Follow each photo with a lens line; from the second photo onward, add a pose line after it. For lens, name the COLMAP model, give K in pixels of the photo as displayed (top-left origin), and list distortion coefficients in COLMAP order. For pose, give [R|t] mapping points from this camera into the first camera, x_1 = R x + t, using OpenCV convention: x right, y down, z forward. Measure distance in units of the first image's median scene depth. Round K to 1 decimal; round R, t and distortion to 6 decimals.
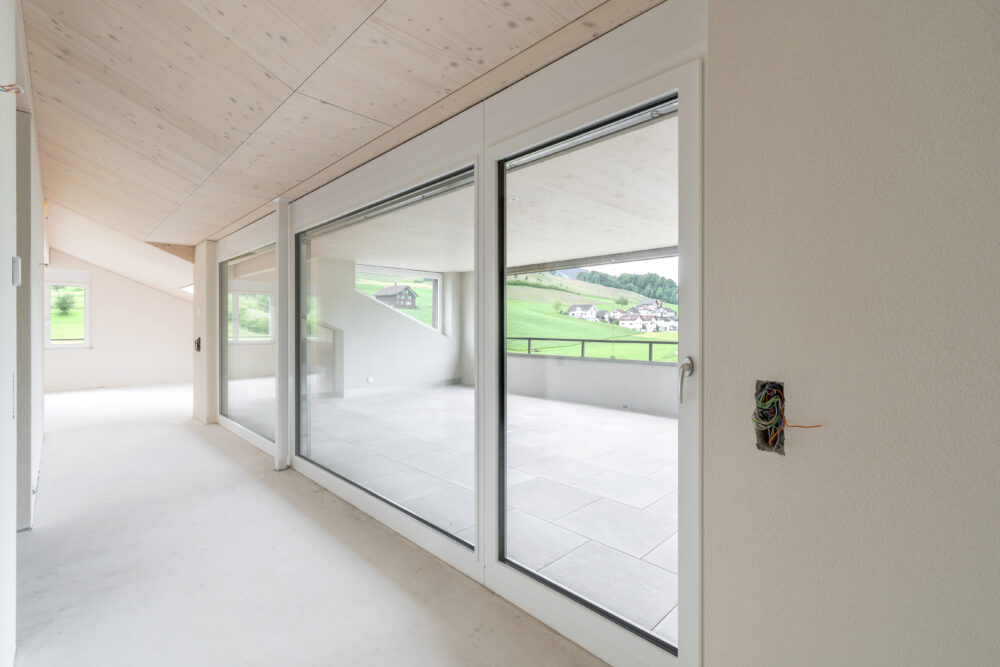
lens RADIAL K [[441.6, 0, 499.2], [0, 441.6, 330.5], [0, 0, 1]] dist [-0.000500, 0.000382]
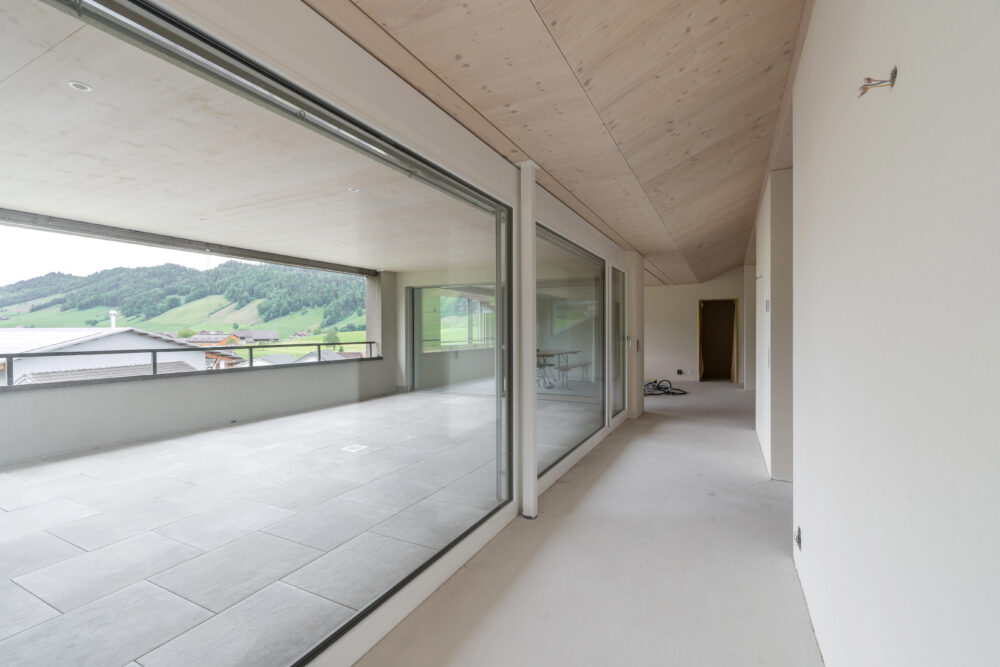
lens RADIAL K [[441.6, 0, 503.0], [0, 441.6, 334.9], [0, 0, 1]] dist [-0.000500, 0.000382]
pose [[-0.312655, -0.004121, 0.949858, -0.583529], [0.007609, 0.999948, 0.006843, -0.001560], [-0.949836, 0.009367, -0.312608, 0.620723]]
